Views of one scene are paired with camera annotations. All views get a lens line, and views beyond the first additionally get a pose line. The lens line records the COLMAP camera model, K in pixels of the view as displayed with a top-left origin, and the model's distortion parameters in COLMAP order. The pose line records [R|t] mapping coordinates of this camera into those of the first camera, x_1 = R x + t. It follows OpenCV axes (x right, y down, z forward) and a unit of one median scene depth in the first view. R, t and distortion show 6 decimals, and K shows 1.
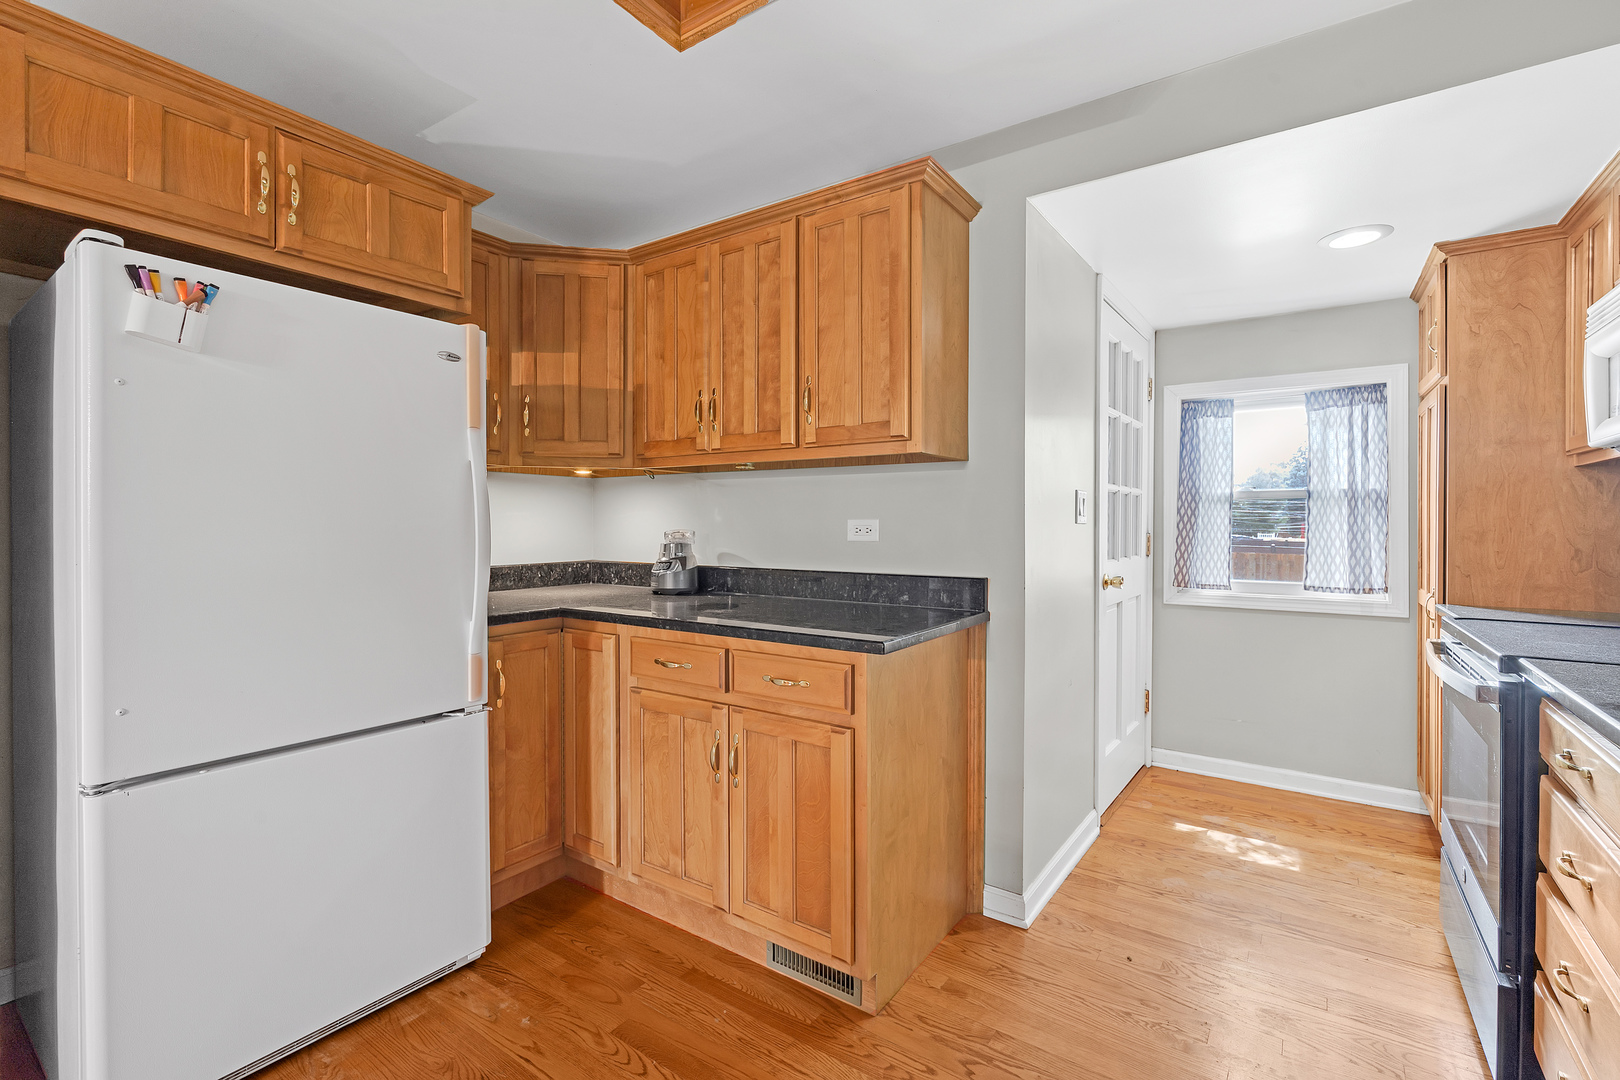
lens RADIAL K [[707.5, 0, 807.9], [0, 707.5, 531.5], [0, 0, 1]] dist [-0.002553, -0.000908]
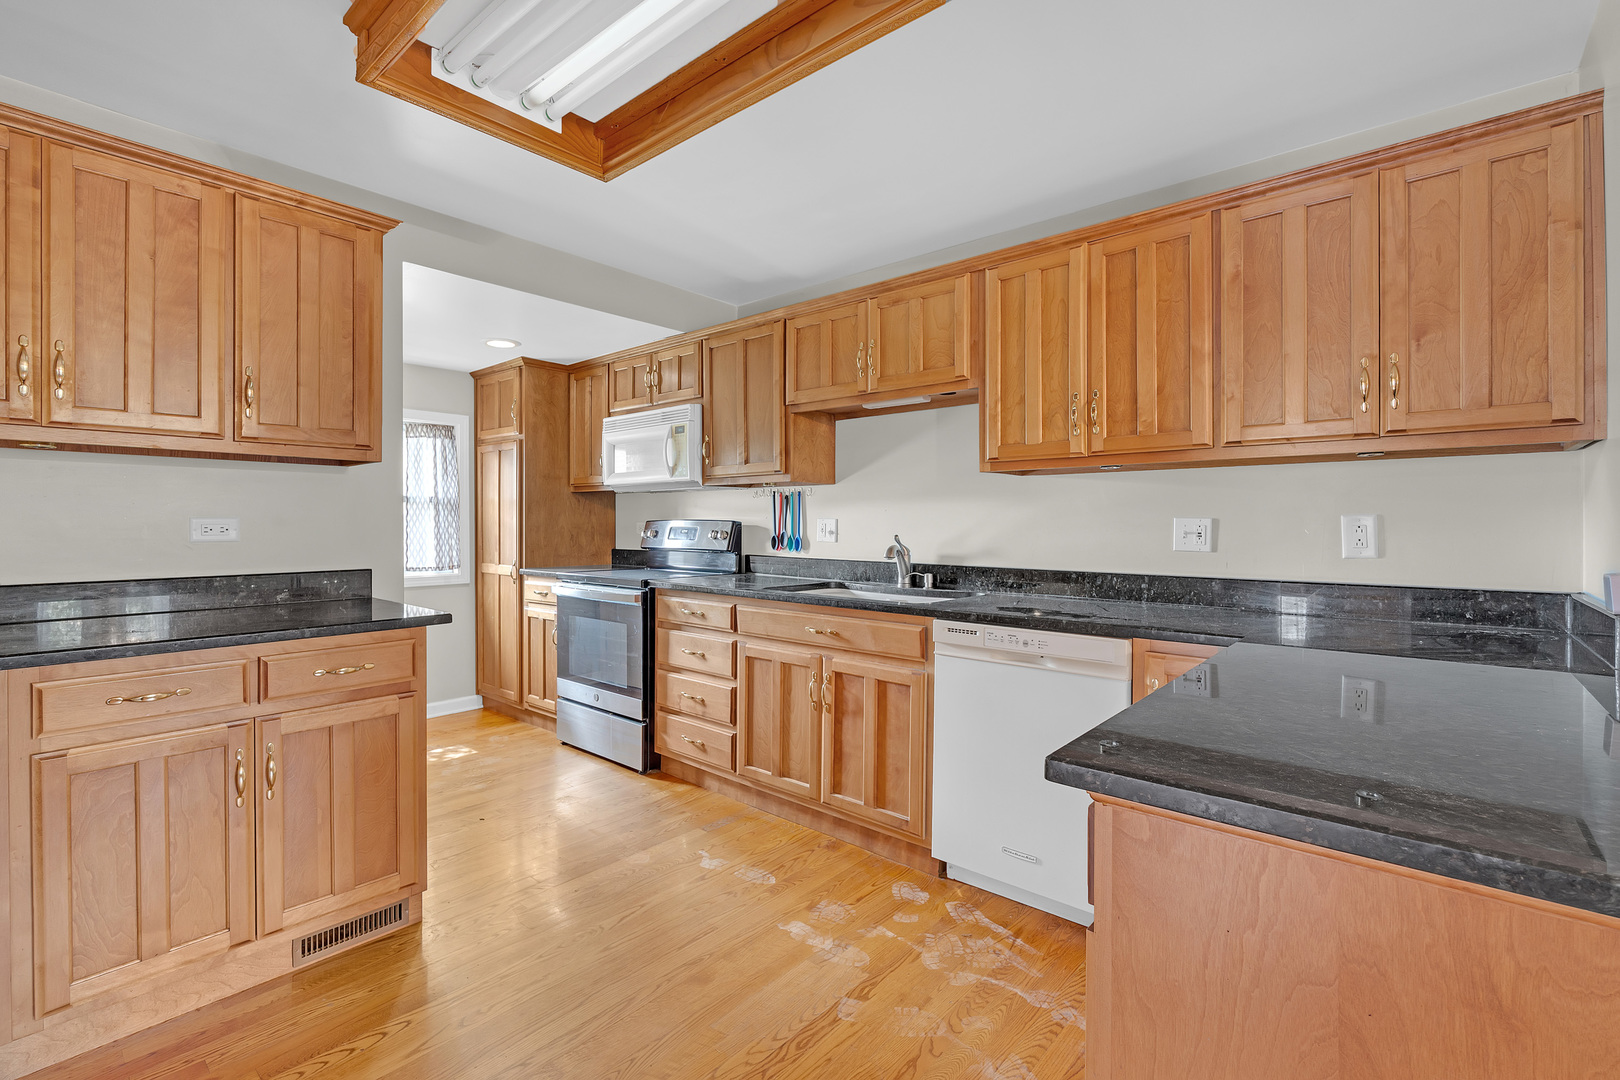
lens RADIAL K [[707.5, 0, 807.9], [0, 707.5, 531.5], [0, 0, 1]] dist [-0.002553, -0.000908]
pose [[0.111347, -0.014327, 0.993678, -0.745385], [0.008724, 0.999872, 0.013439, -0.004414], [-0.993743, 0.007172, 0.111458, 0.131930]]
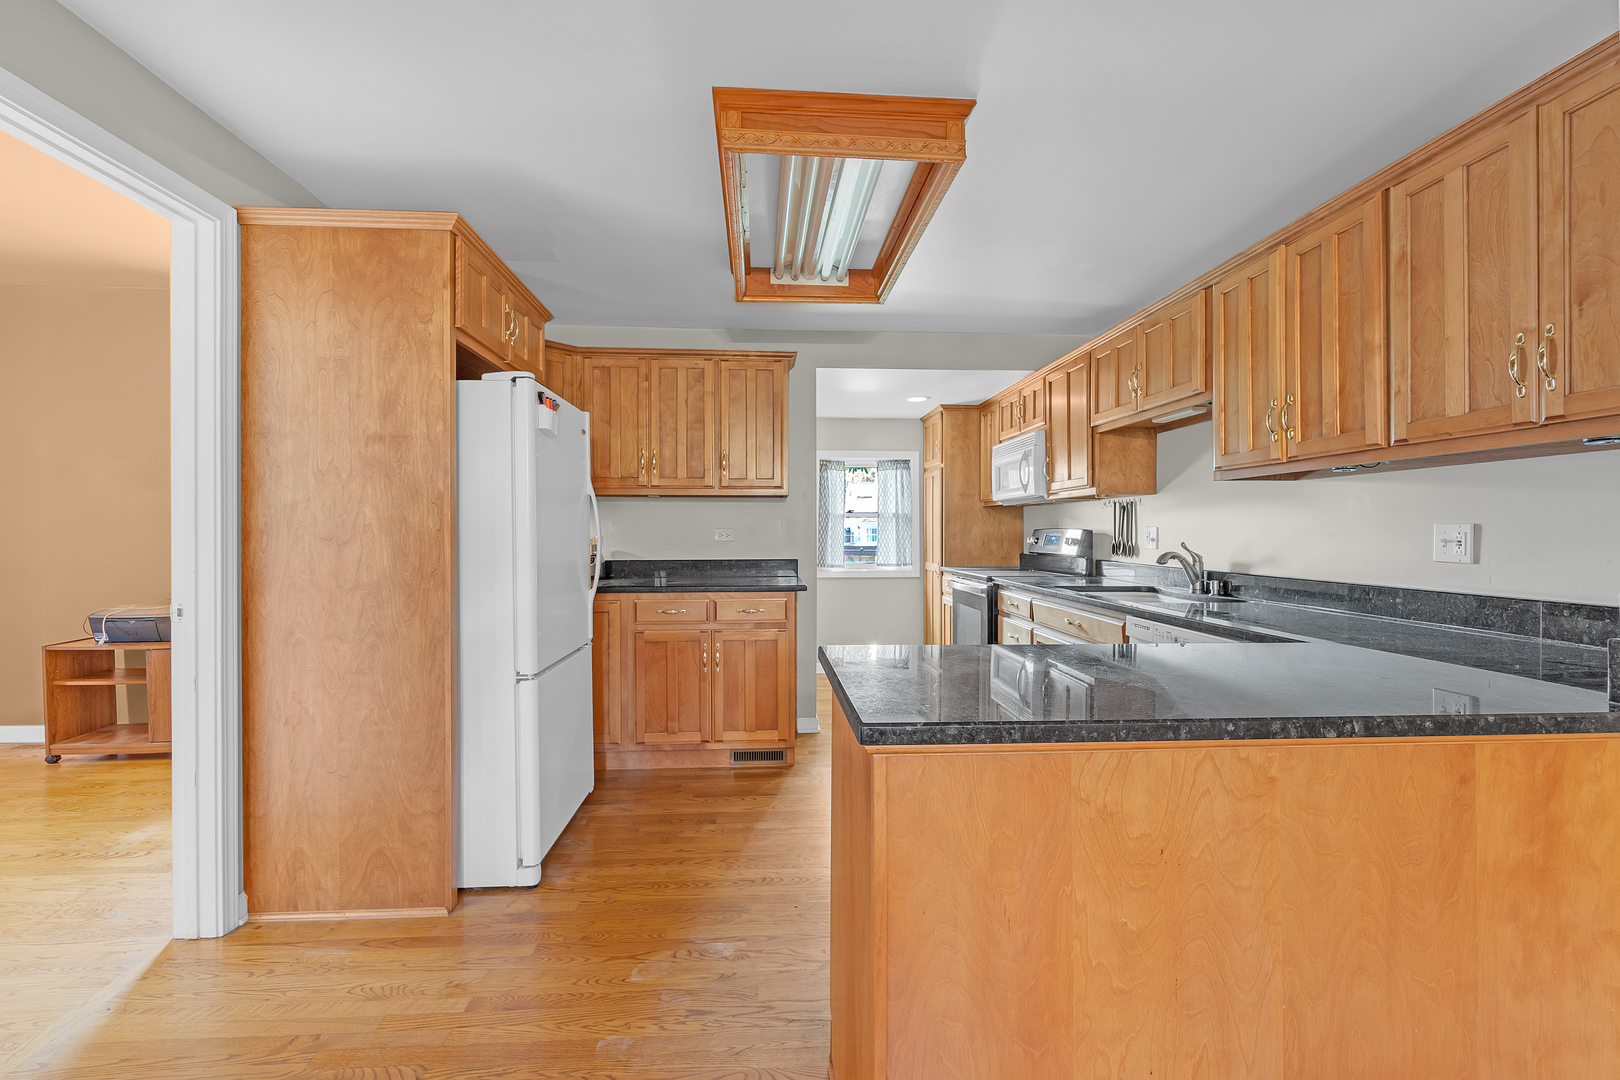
lens RADIAL K [[696.9, 0, 810.0], [0, 696.9, 540.0], [0, 0, 1]] dist [0.000943, 0.000156]
pose [[0.778787, -0.009776, 0.627212, -0.823371], [0.008096, 0.999952, 0.005534, 0.003445], [-0.627236, 0.000768, 0.778829, -0.457407]]
